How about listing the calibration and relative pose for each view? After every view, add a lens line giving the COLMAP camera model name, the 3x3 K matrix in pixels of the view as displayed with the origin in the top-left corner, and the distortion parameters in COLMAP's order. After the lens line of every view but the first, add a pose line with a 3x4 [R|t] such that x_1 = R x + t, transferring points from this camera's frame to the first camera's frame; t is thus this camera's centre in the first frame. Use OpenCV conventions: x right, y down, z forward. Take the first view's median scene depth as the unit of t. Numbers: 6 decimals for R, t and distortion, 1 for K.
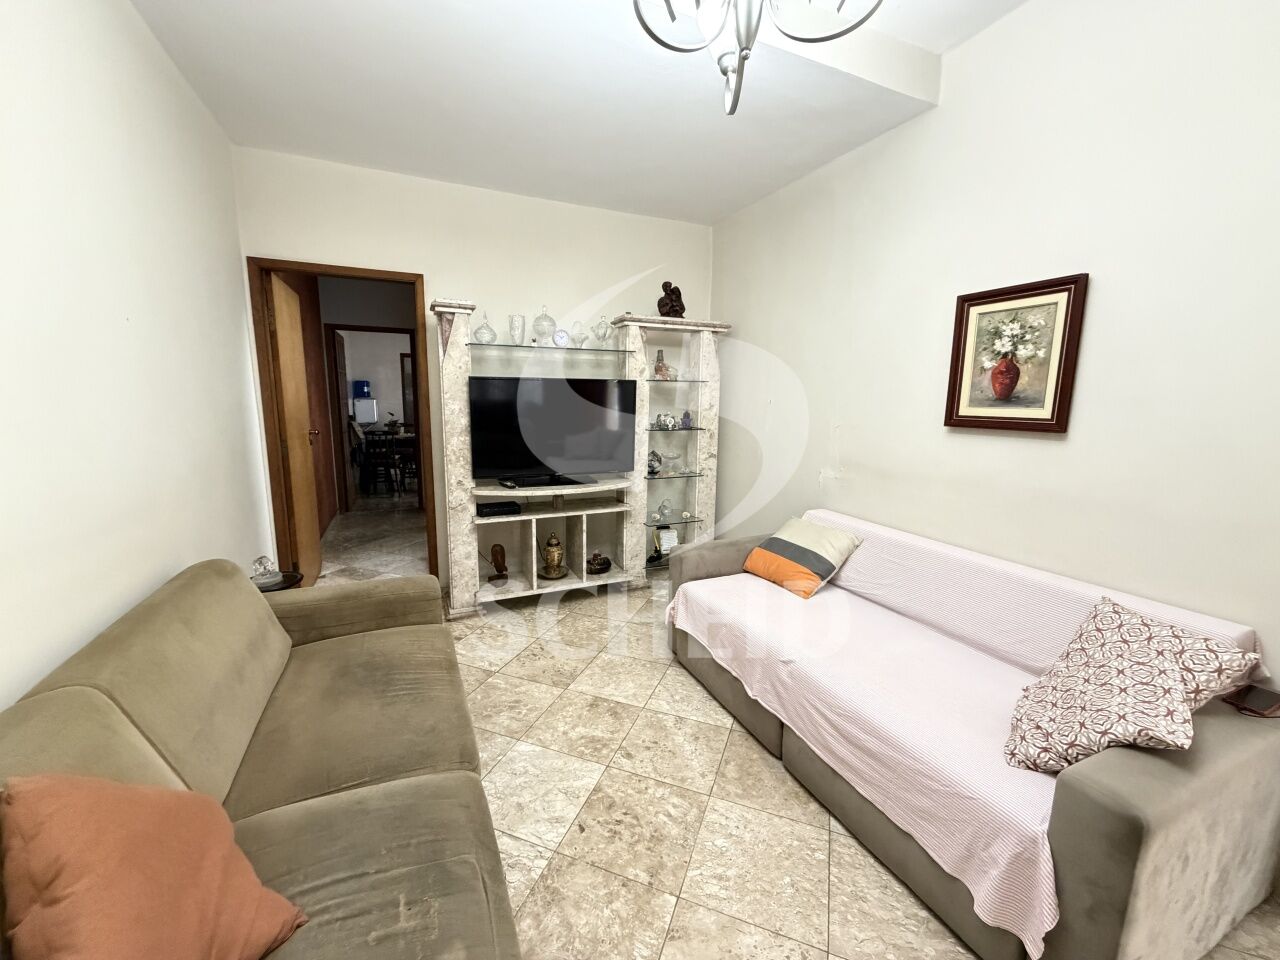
lens RADIAL K [[512.7, 0, 636.7], [0, 512.7, 479.2], [0, 0, 1]] dist [0.002800, 0.000587]
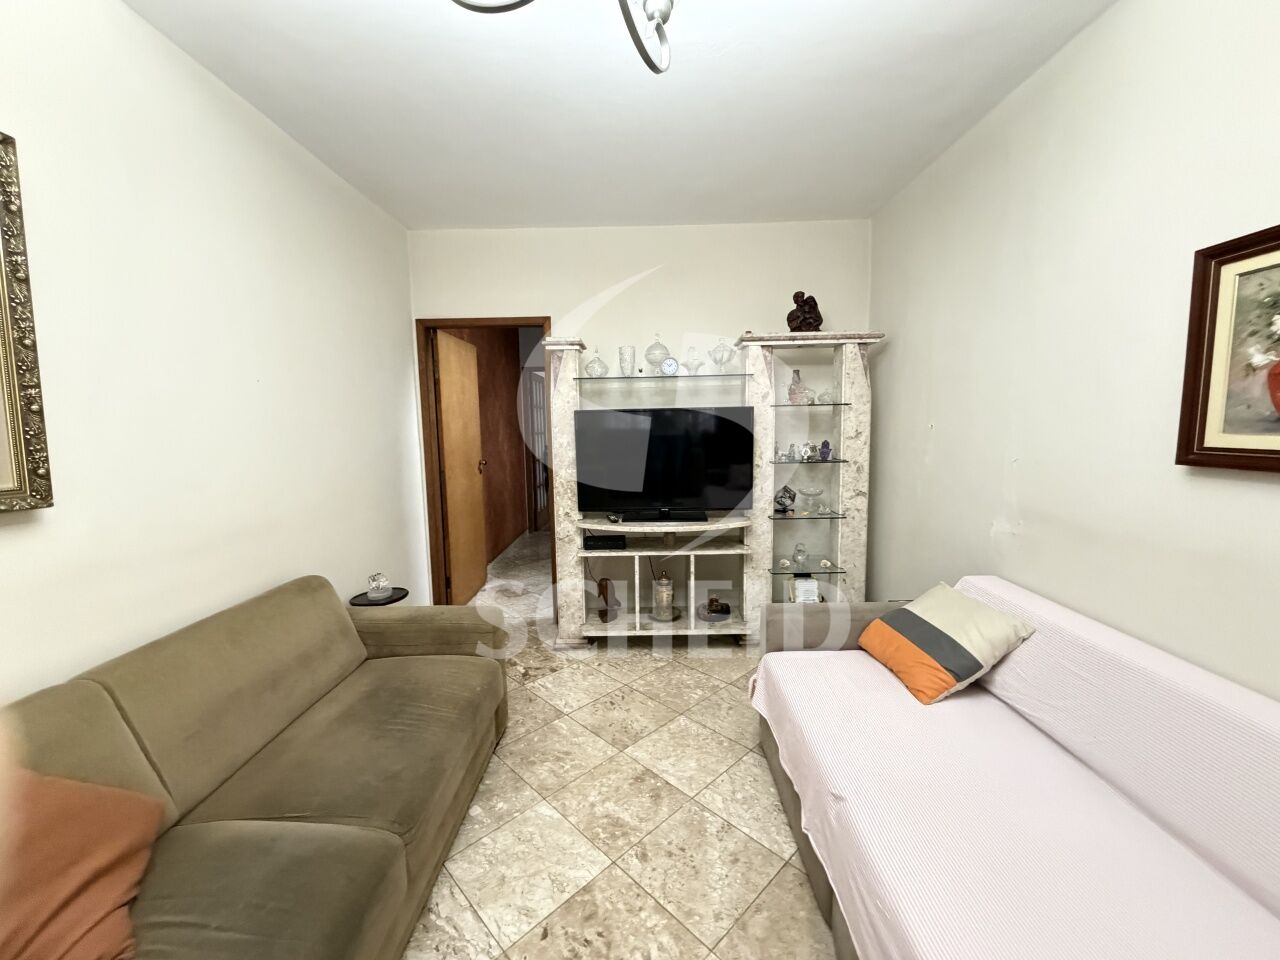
lens RADIAL K [[512.7, 0, 636.9], [0, 512.7, 479.7], [0, 0, 1]] dist [0.002800, 0.000587]
pose [[0.907059, 0.018726, -0.420587, 0.249946], [-0.038764, 0.998481, -0.039144, -0.033253], [0.419216, 0.051810, 0.906407, 0.161976]]
